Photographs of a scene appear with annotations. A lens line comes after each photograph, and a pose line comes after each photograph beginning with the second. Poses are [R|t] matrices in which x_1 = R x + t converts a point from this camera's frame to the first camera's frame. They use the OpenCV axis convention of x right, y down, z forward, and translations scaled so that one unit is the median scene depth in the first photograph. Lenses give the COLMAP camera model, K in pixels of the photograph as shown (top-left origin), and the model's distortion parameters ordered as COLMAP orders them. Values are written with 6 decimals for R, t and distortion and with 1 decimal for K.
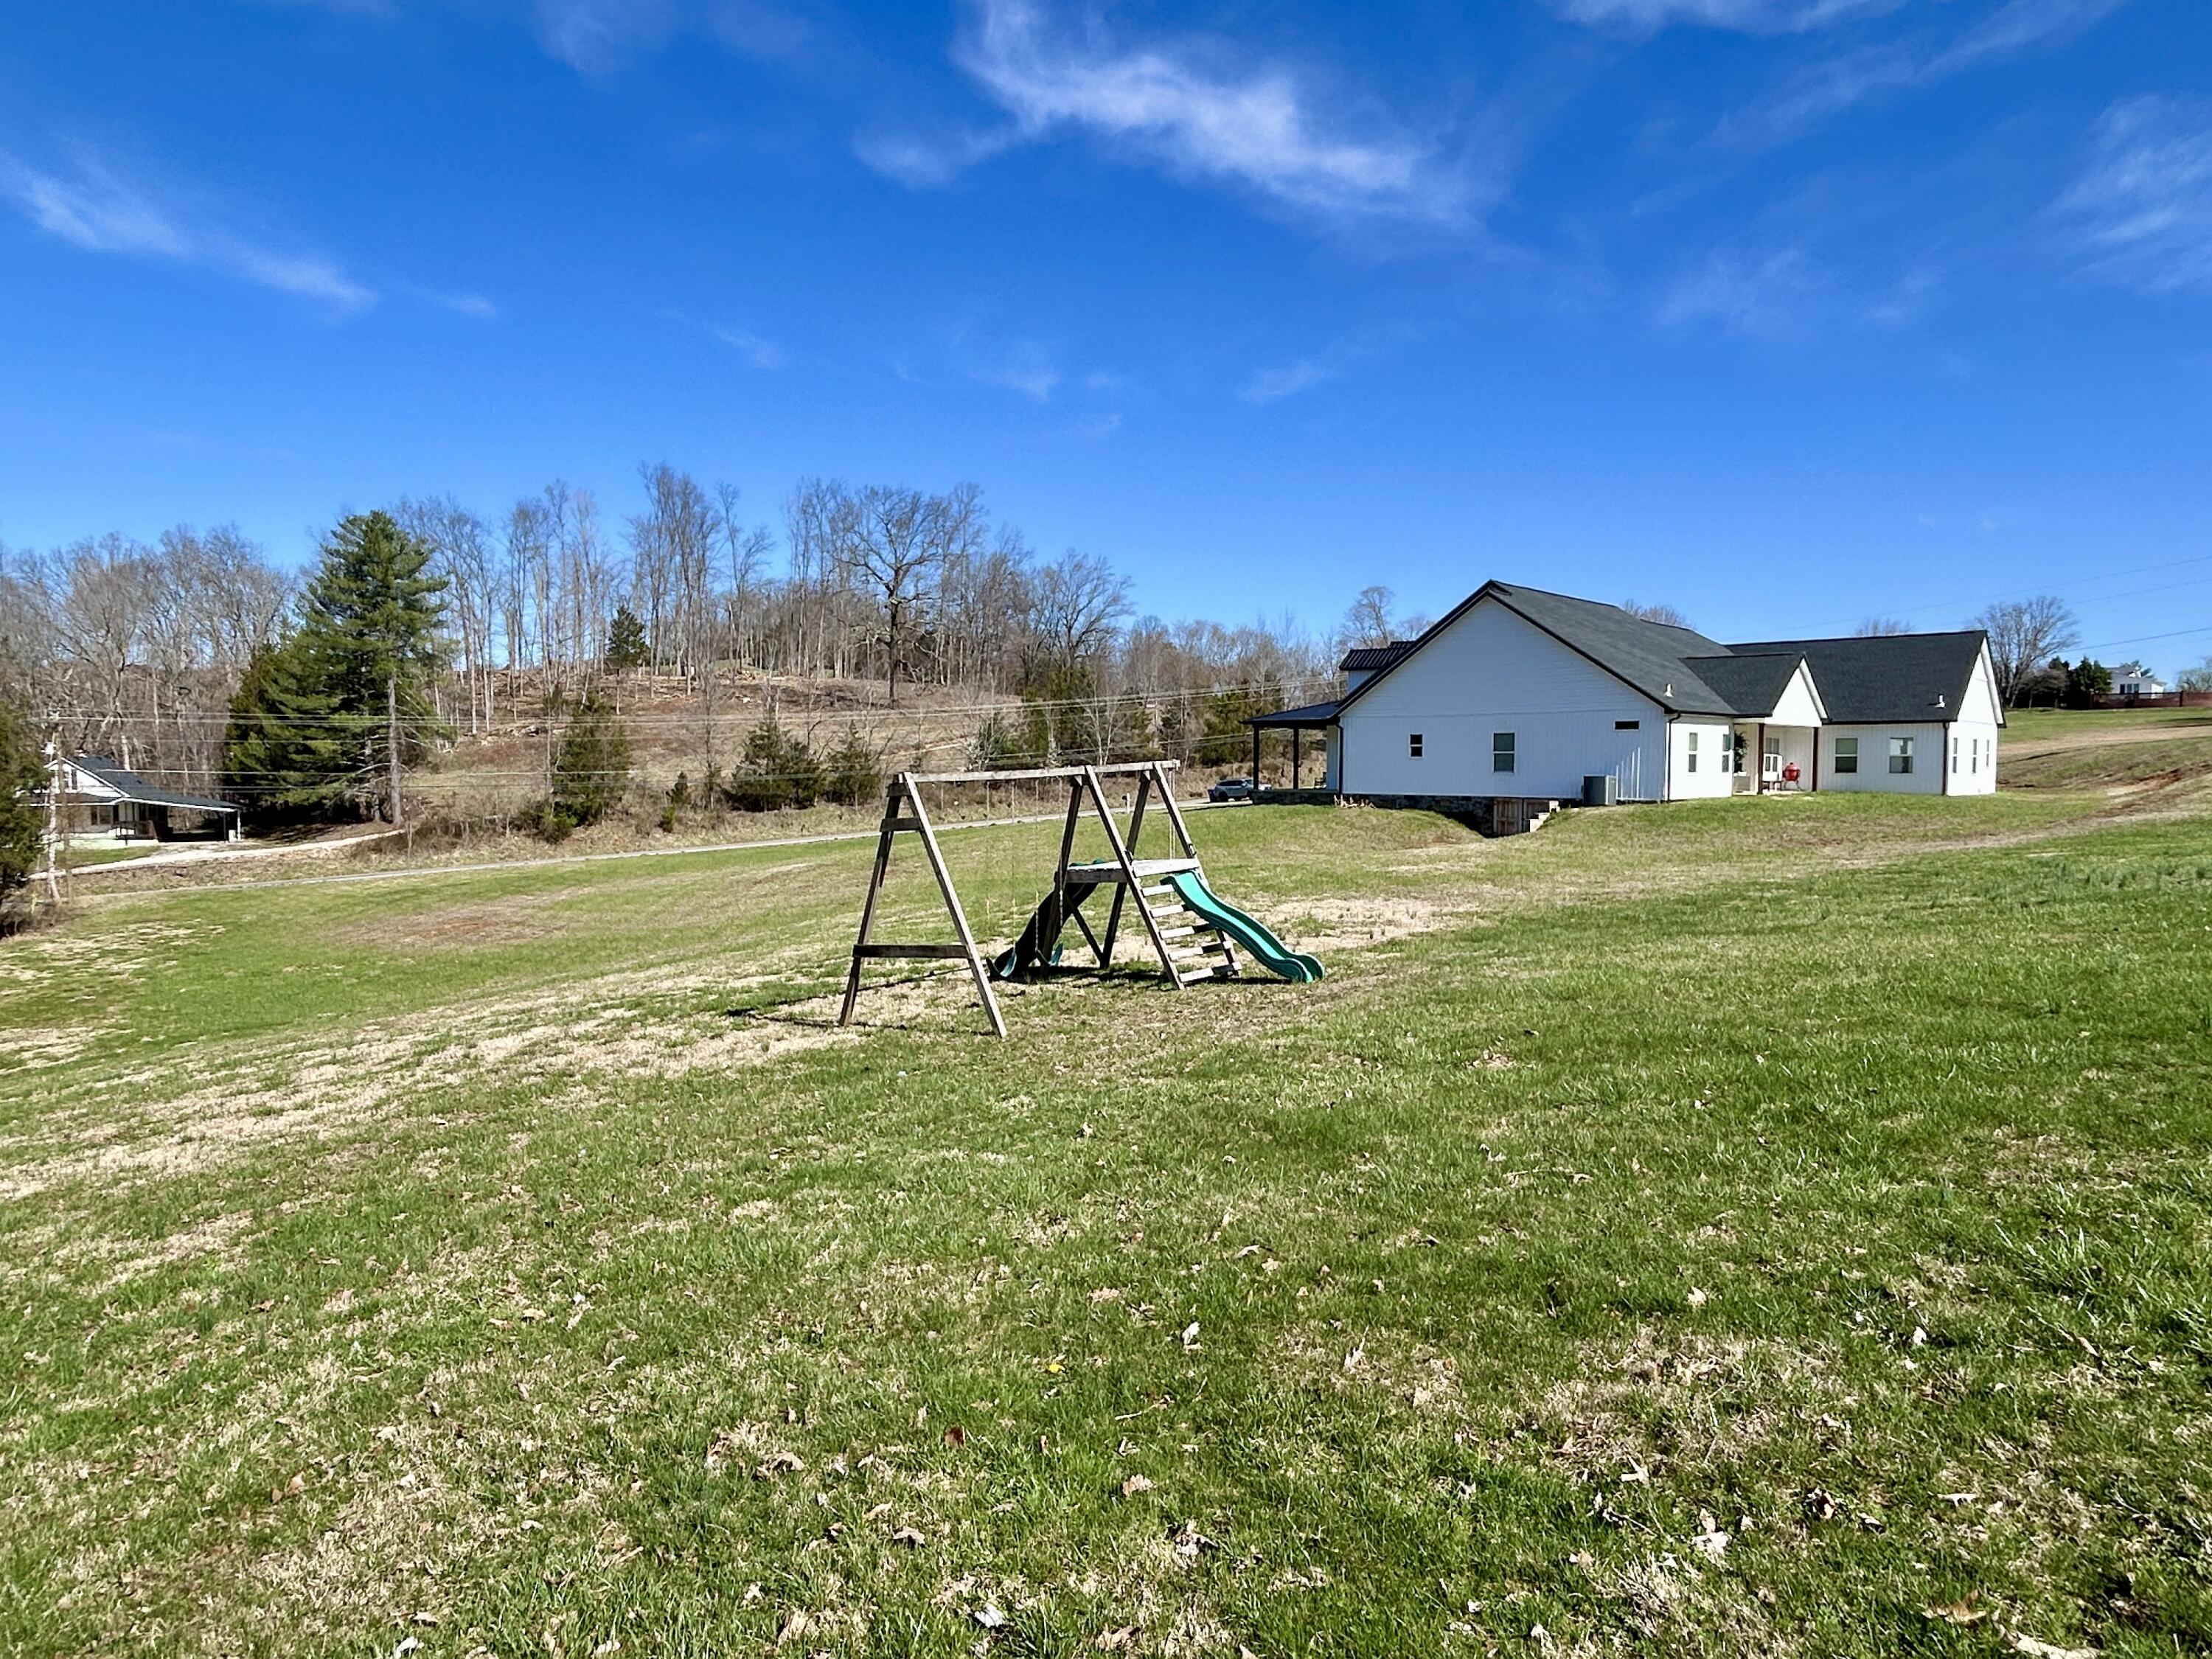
lens RADIAL K [[1322.4, 0, 1106.0], [0, 1322.4, 829.5], [0, 0, 1]] dist [-0.000818, -0.000201]
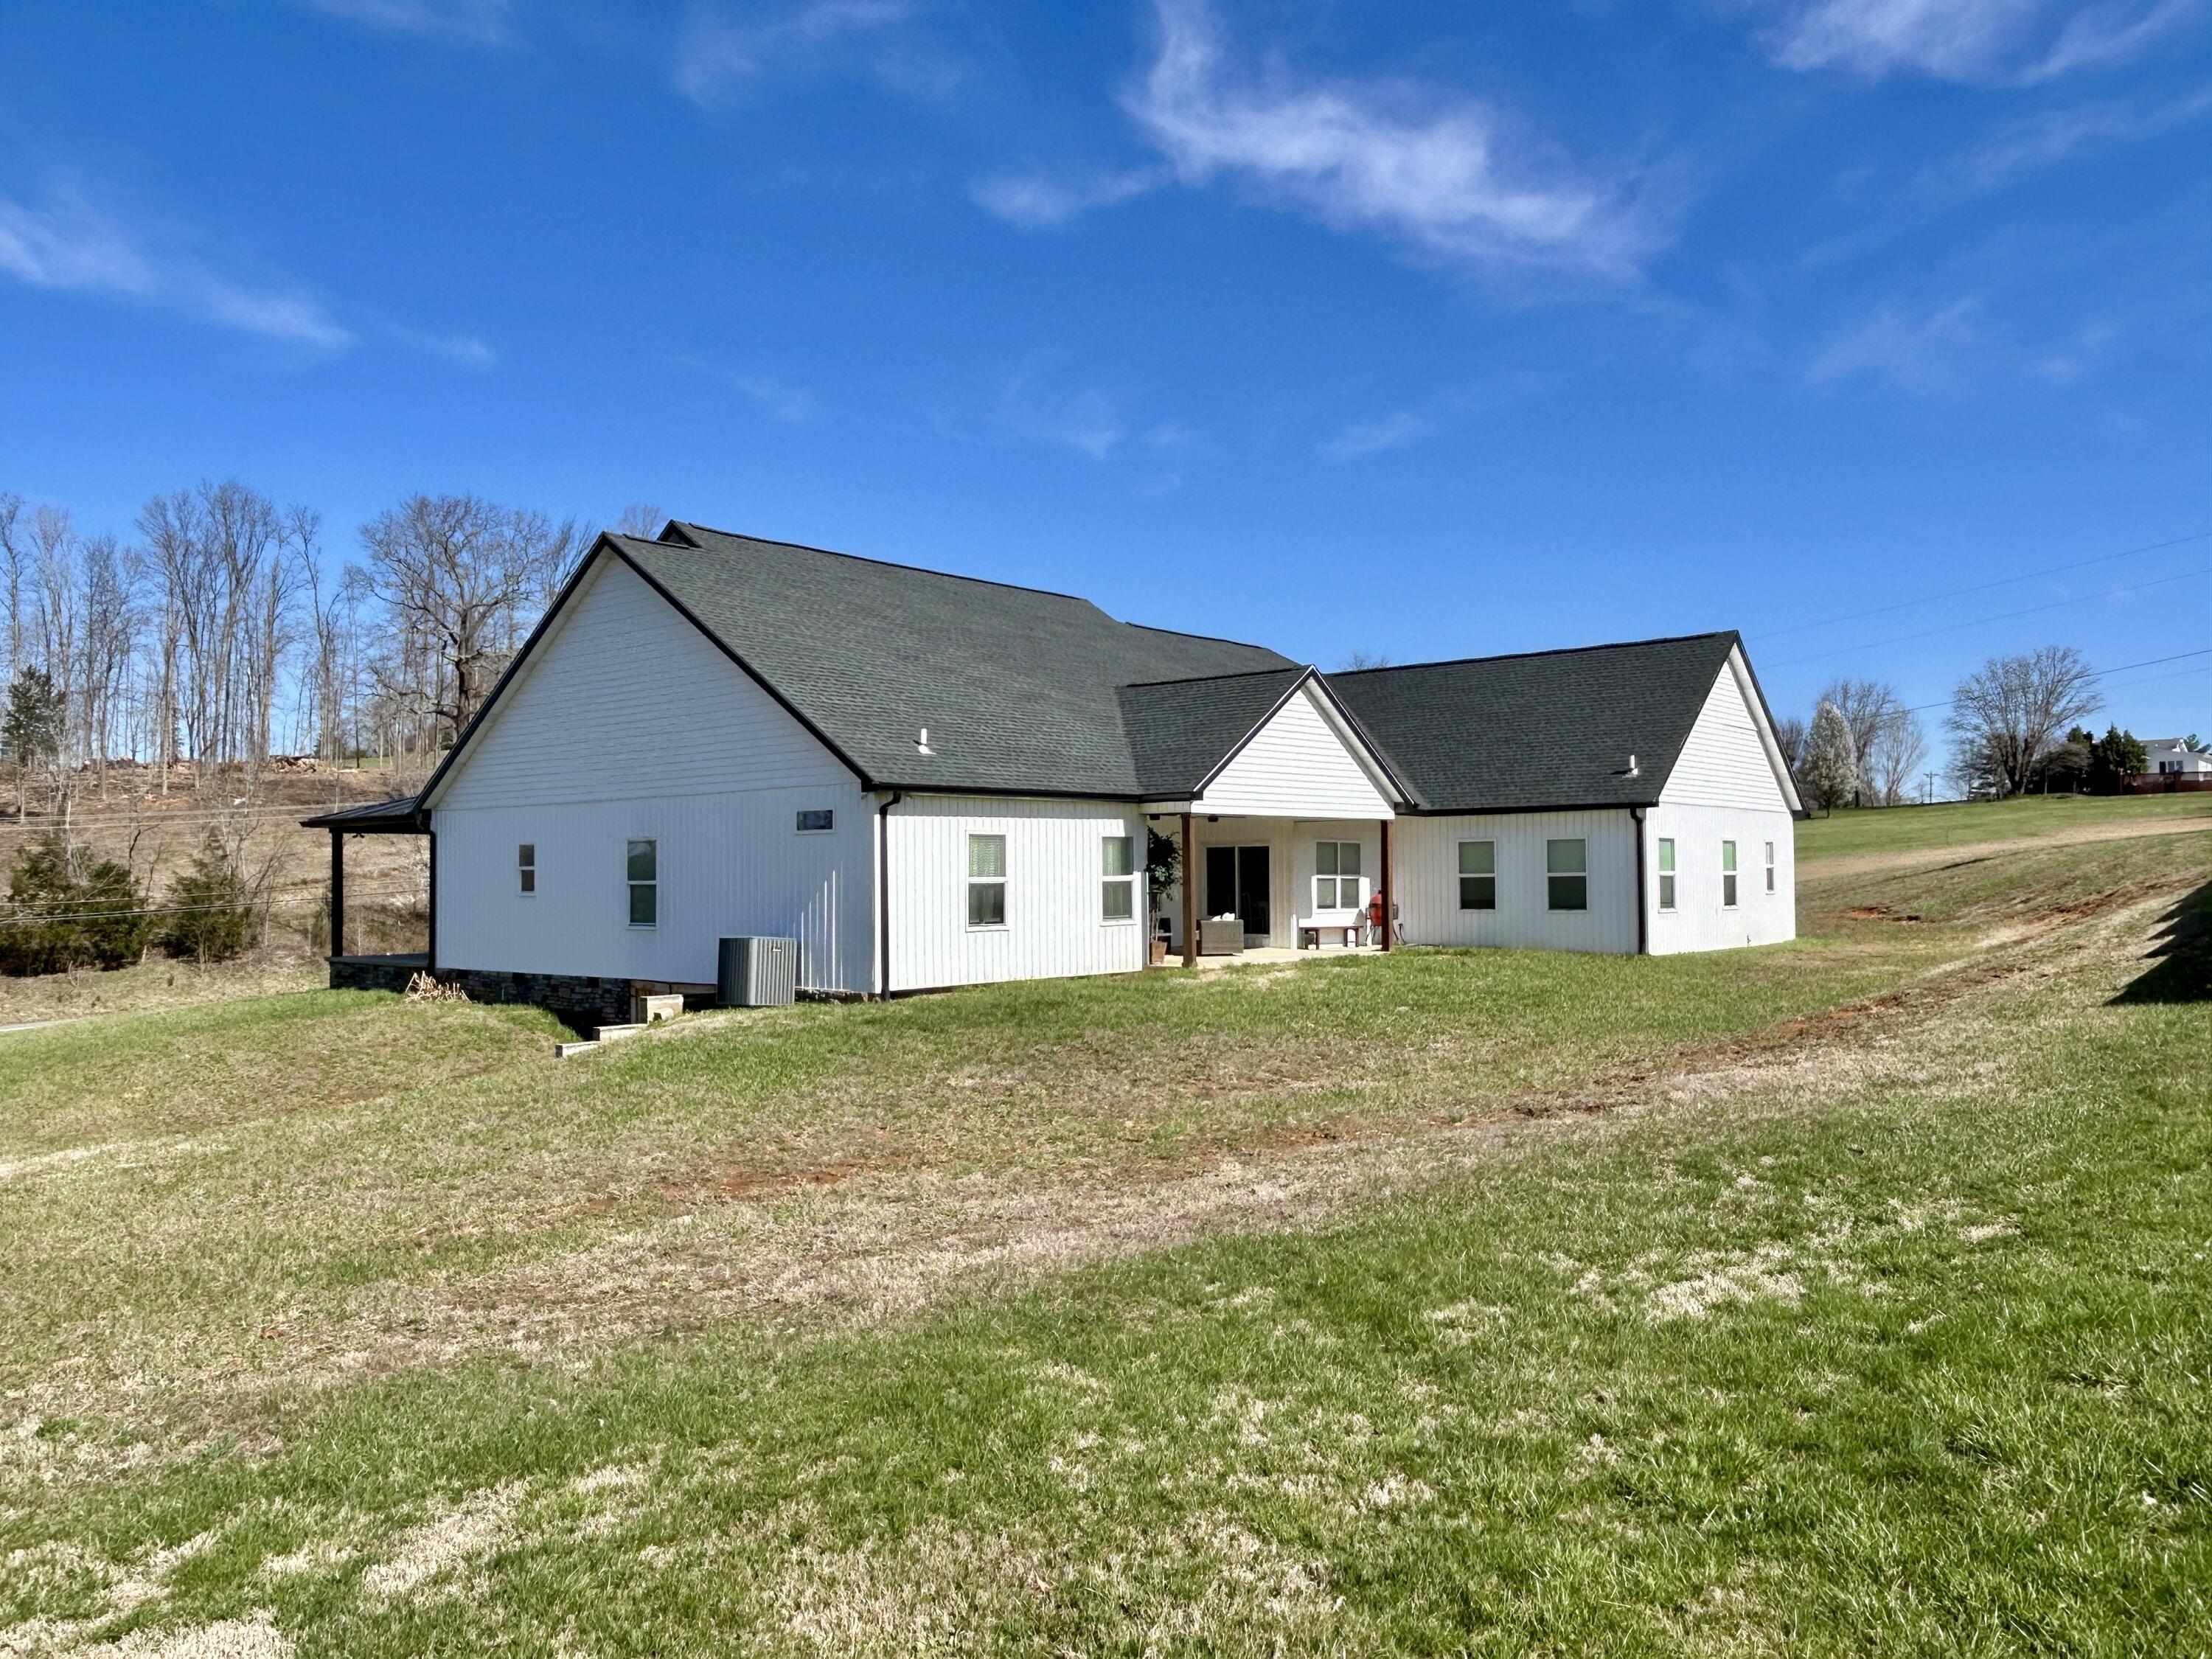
lens RADIAL K [[1617.8, 0, 1106.0], [0, 1617.8, 829.5], [0, 0, 1]] dist [-0.001814, -0.001665]
pose [[0.998551, -0.011201, 0.052627, 0.221365], [0.015343, 0.996759, -0.078975, -0.015266], [-0.051571, 0.079668, 0.995487, 0.221017]]
